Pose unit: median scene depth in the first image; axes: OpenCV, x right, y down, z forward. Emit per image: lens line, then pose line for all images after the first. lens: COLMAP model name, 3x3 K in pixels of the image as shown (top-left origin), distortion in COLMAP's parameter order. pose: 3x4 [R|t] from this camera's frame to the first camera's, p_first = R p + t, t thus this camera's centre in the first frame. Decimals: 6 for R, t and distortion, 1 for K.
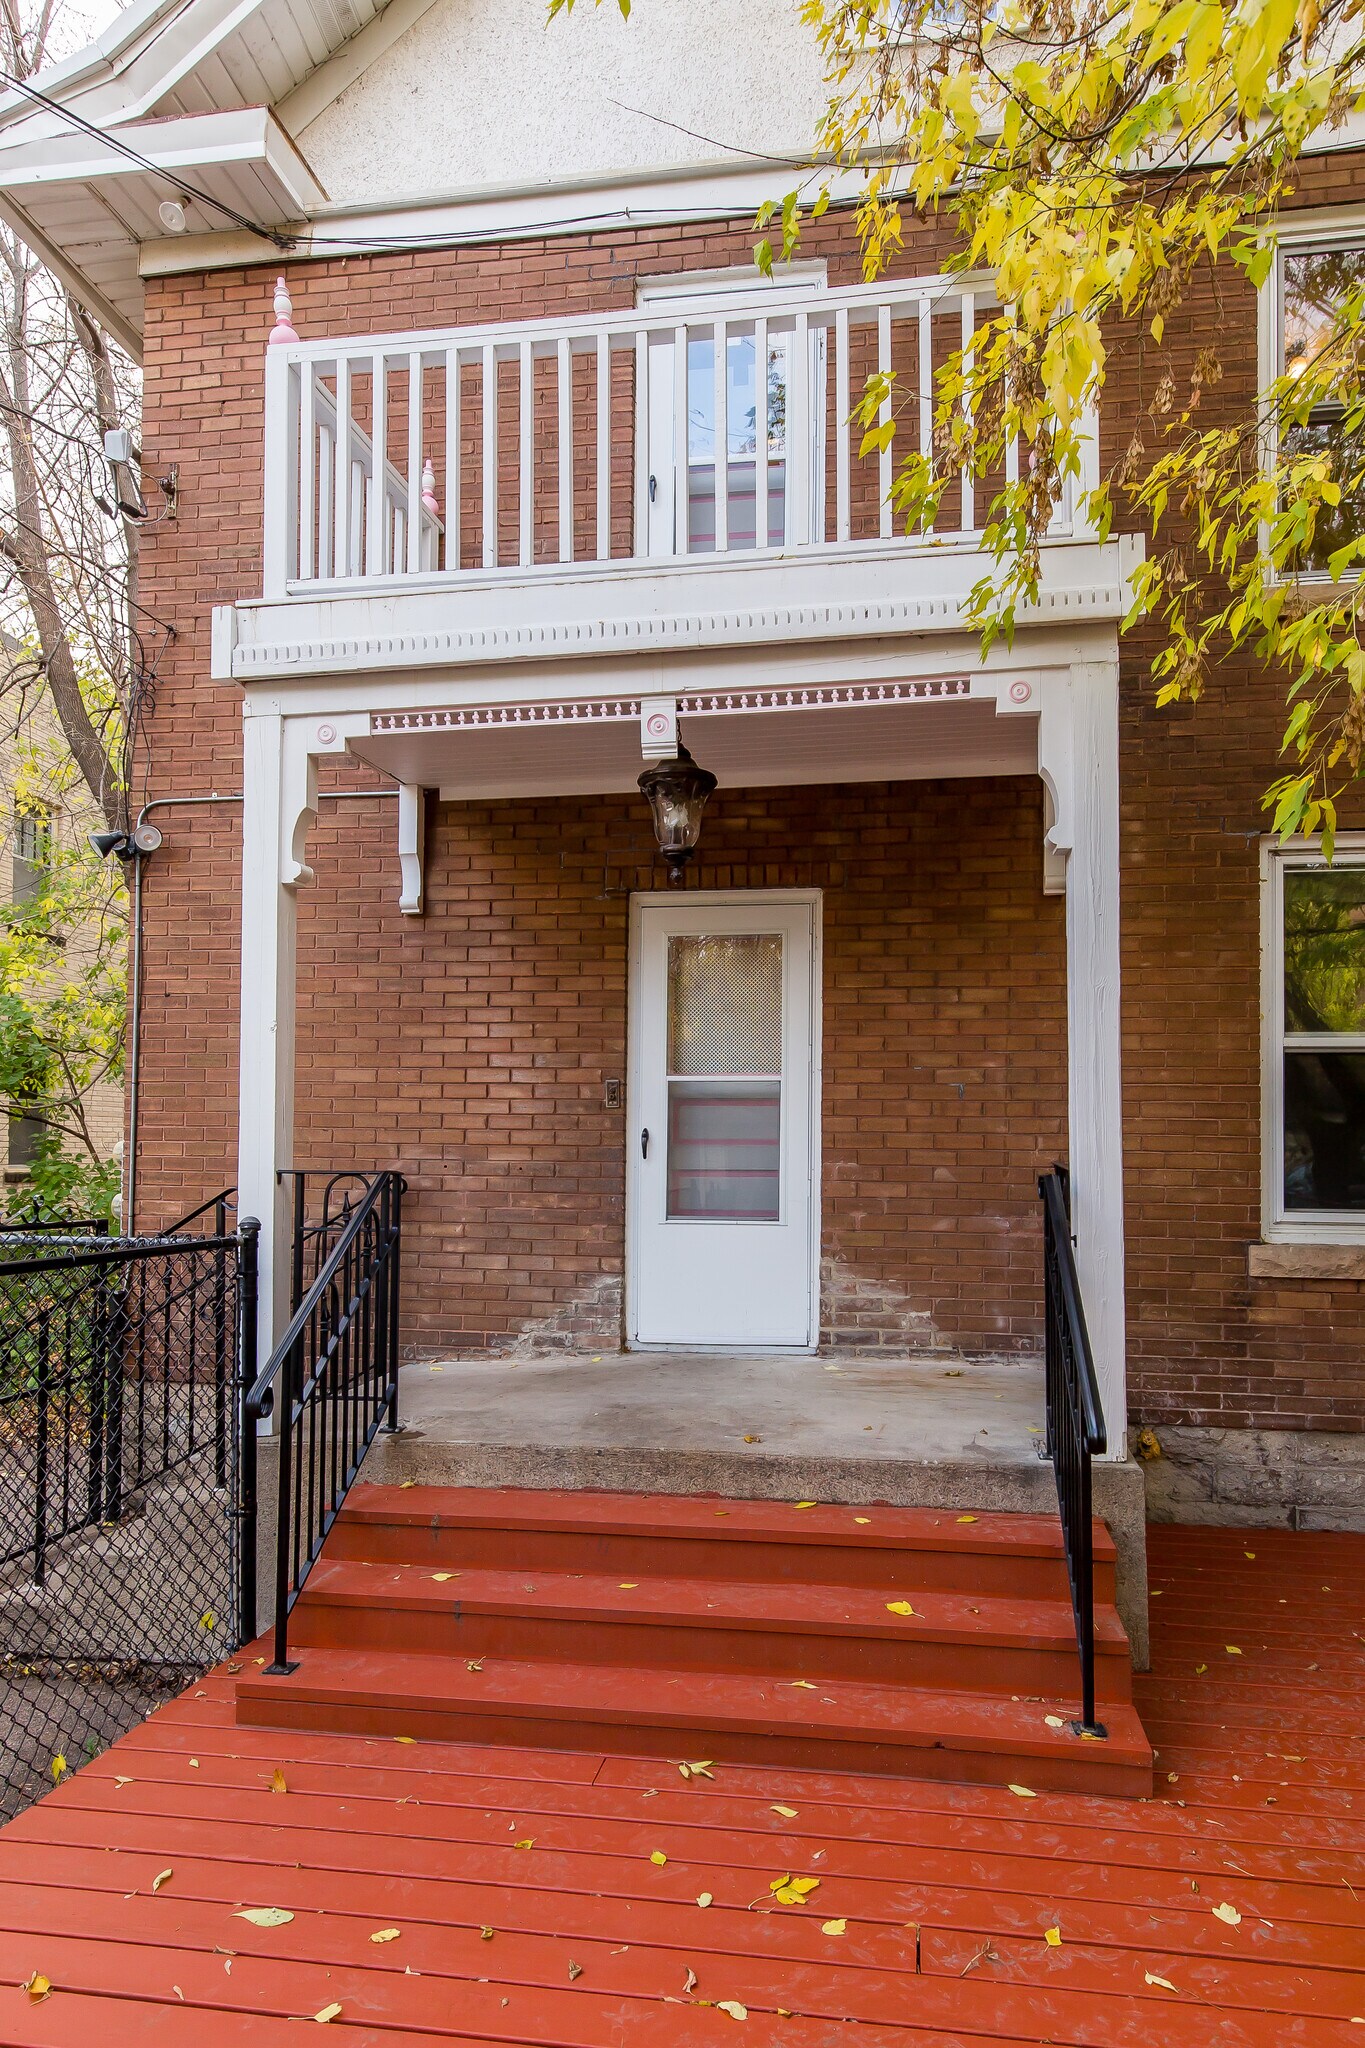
lens RADIAL K [[1276.5, 0, 681.3], [0, 1276.5, 1123.1], [0, 0, 1]] dist [0.004467, 0.000118]
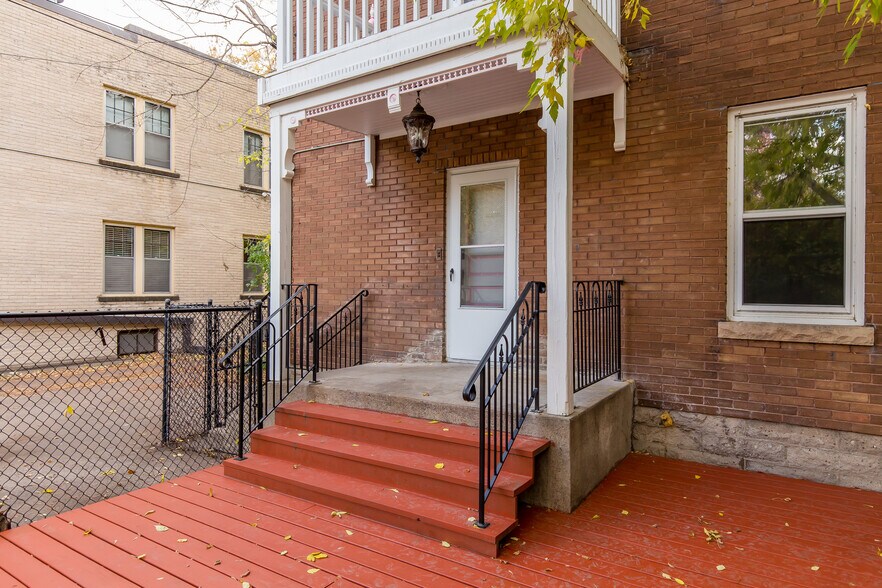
lens RADIAL K [[551.0, 0, 441.0], [0, 551.0, 294.0], [0, 0, 1]] dist [-0.002059, -0.000020]
pose [[0.909412, 0.000116, -0.415896, 0.405497], [0.010892, 0.999650, 0.024096, 0.028354], [0.415753, -0.026443, 0.909093, 0.063771]]
